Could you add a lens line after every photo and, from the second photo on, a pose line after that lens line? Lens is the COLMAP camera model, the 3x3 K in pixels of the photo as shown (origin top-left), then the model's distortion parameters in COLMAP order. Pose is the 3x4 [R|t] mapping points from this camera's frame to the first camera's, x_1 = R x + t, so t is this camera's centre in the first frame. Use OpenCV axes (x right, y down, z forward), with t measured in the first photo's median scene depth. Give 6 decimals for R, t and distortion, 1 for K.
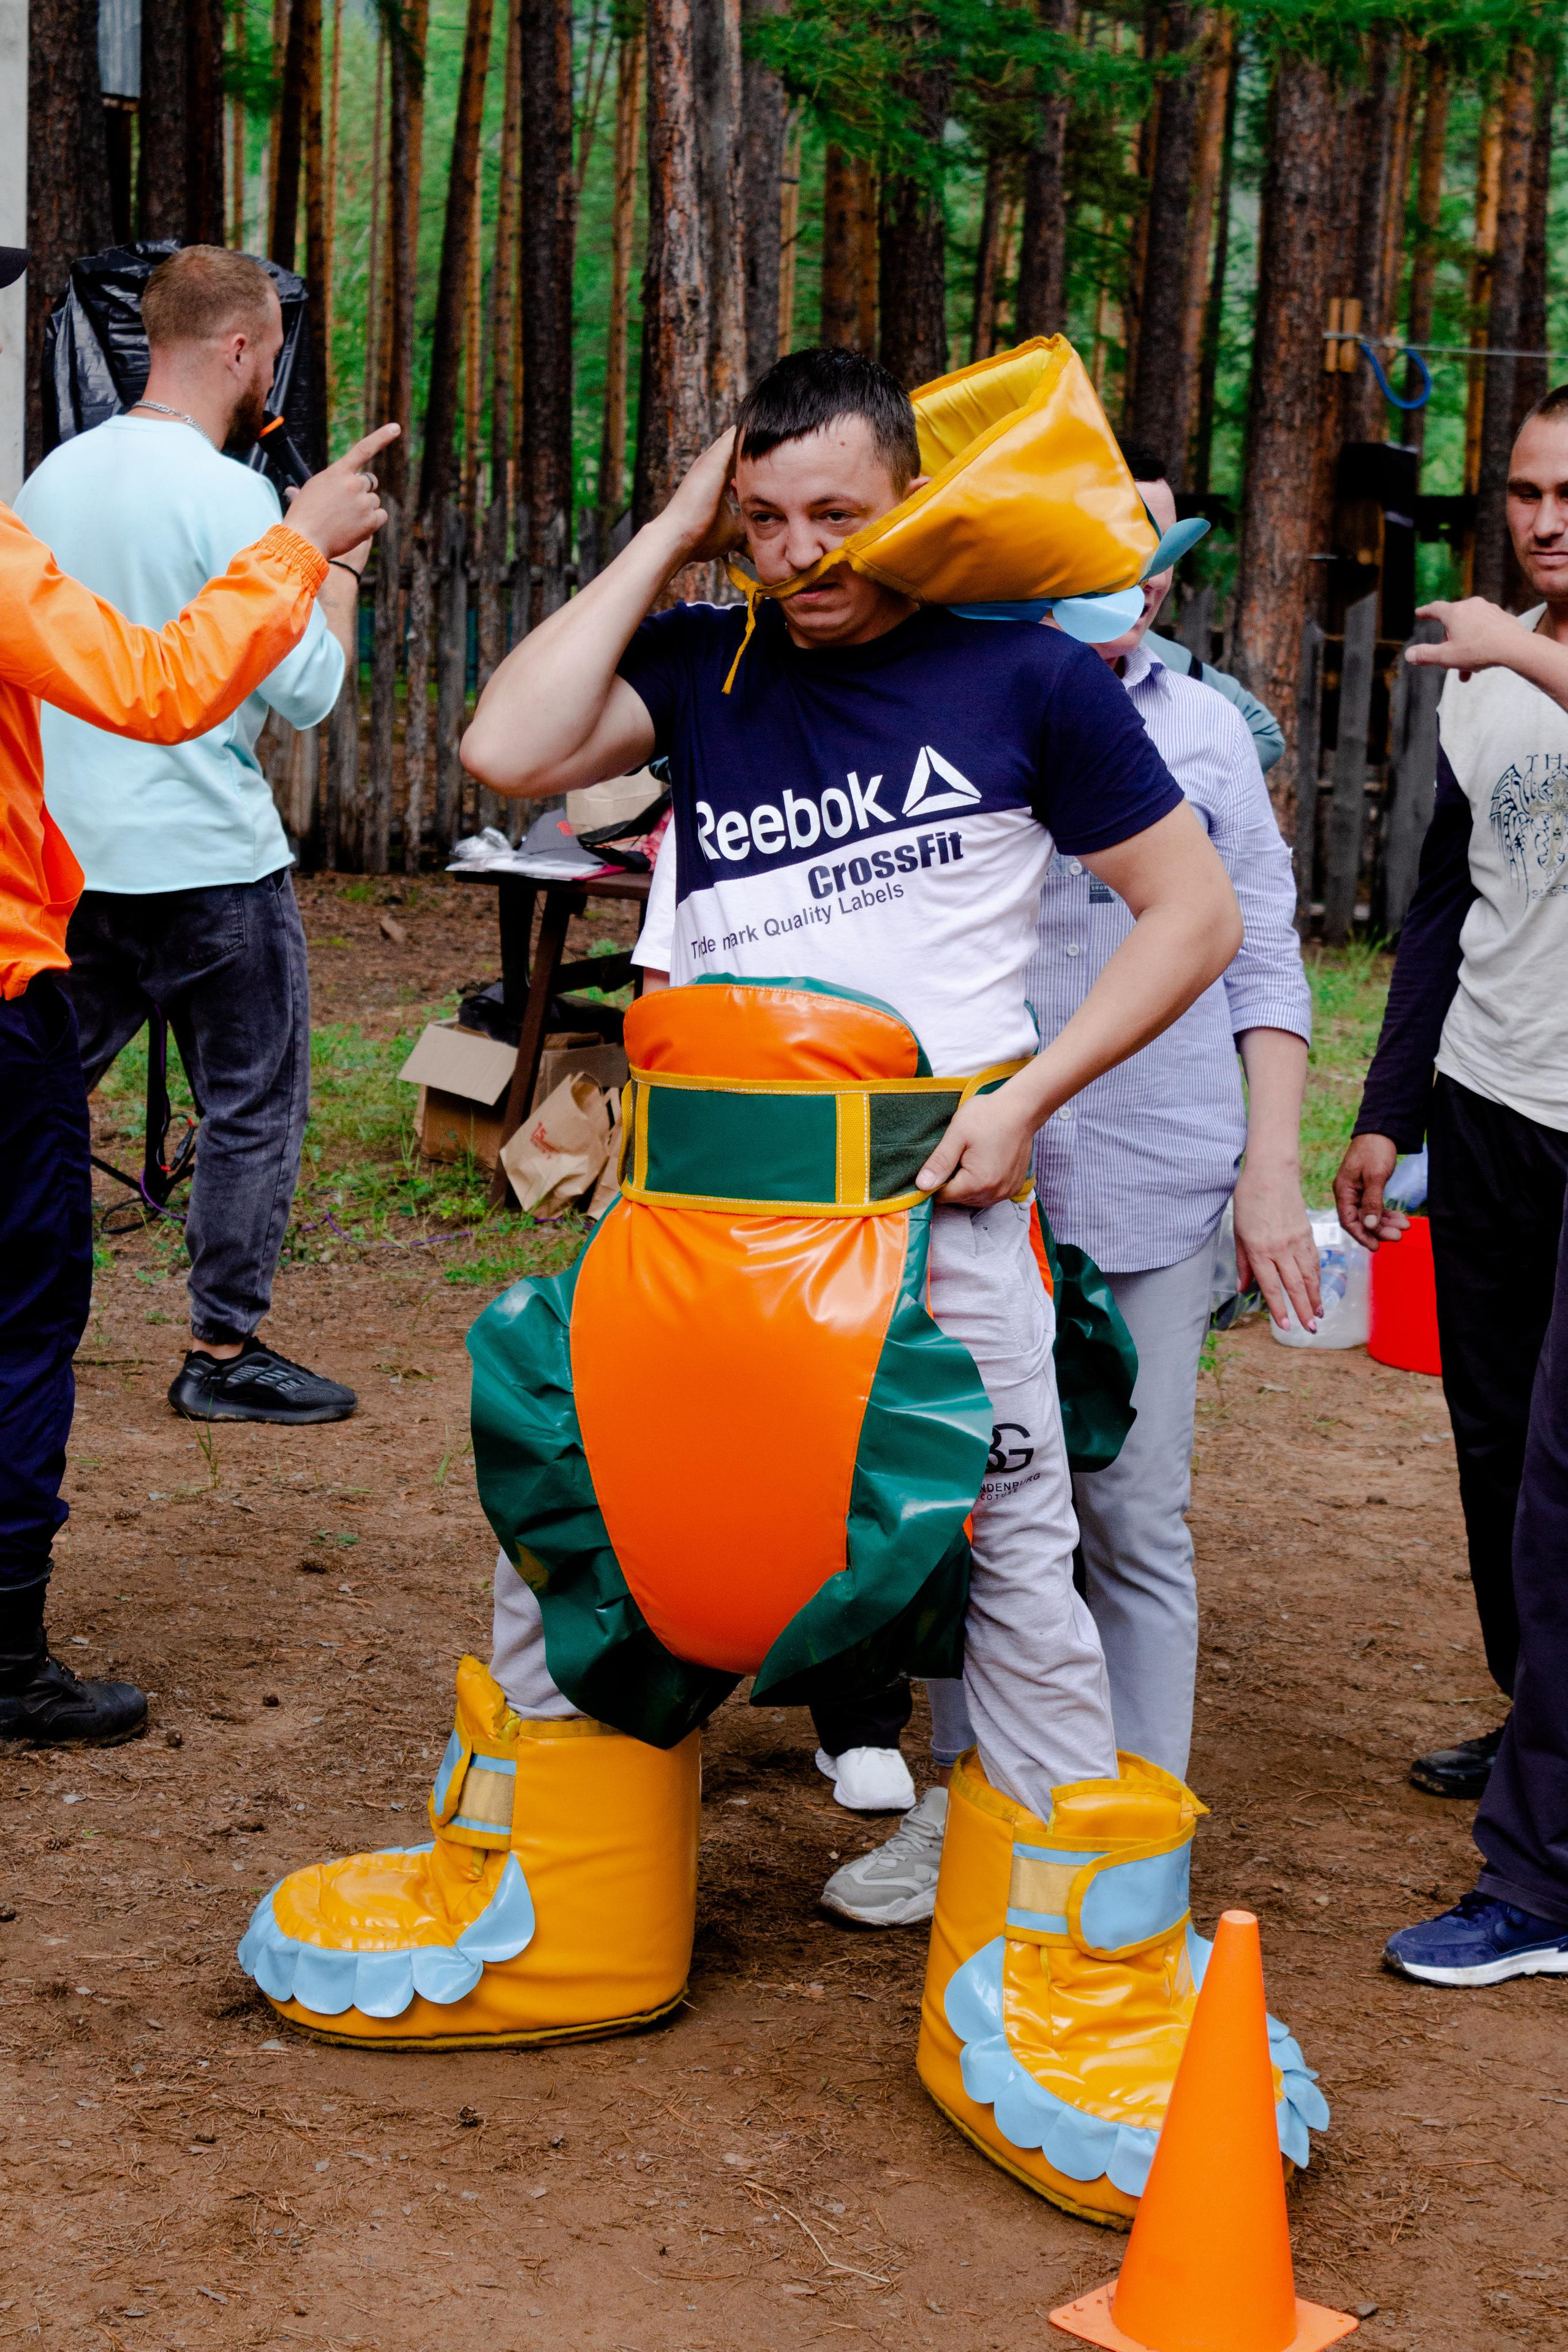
lens RADIAL K [[4598.7, 0, 785.4], [0, 4598.7, 1176.4], [0, 0, 1]] dist [0.020010, 0.000000]
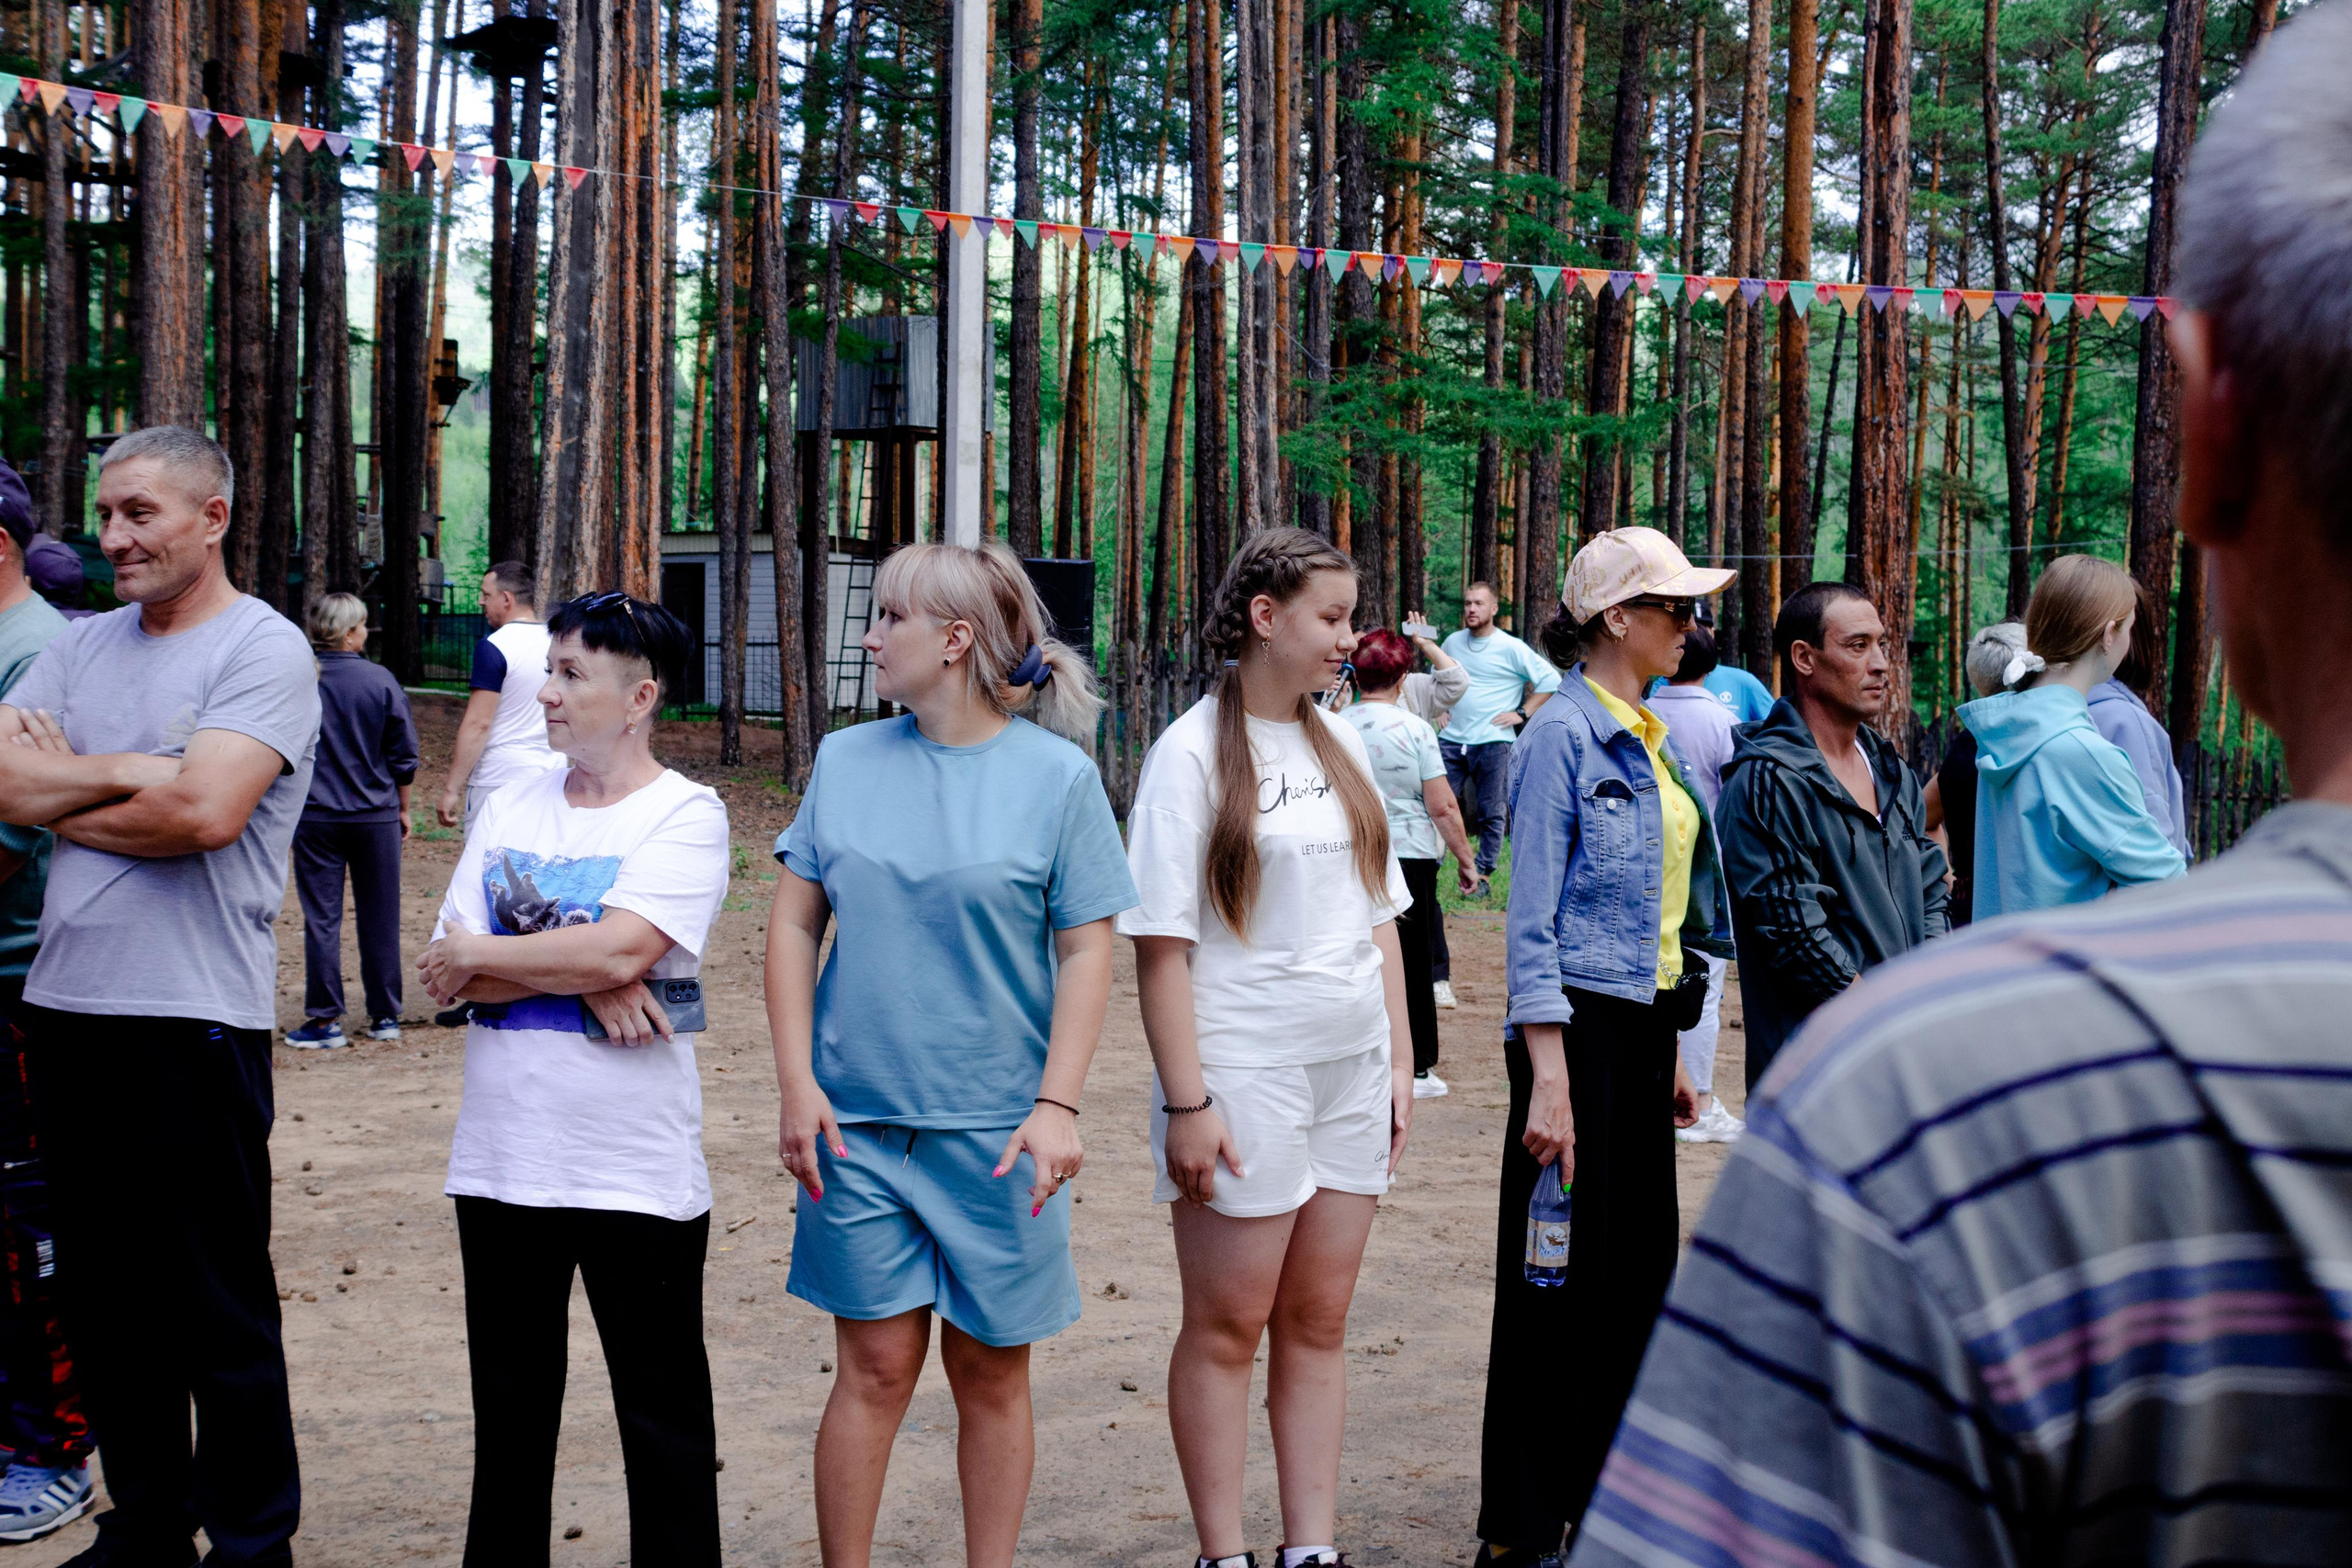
lens RADIAL K [[3119.1, 0, 1176.9], [0, 3119.1, 785.1], [0, 0, 1]] dist [0.006633, 0.000000]
pose [[0.997410, -0.016740, -0.069944, 0.015743], [0.009704, 0.994964, -0.099762, 0.028485], [0.071262, 0.098825, 0.992550, -0.190903]]
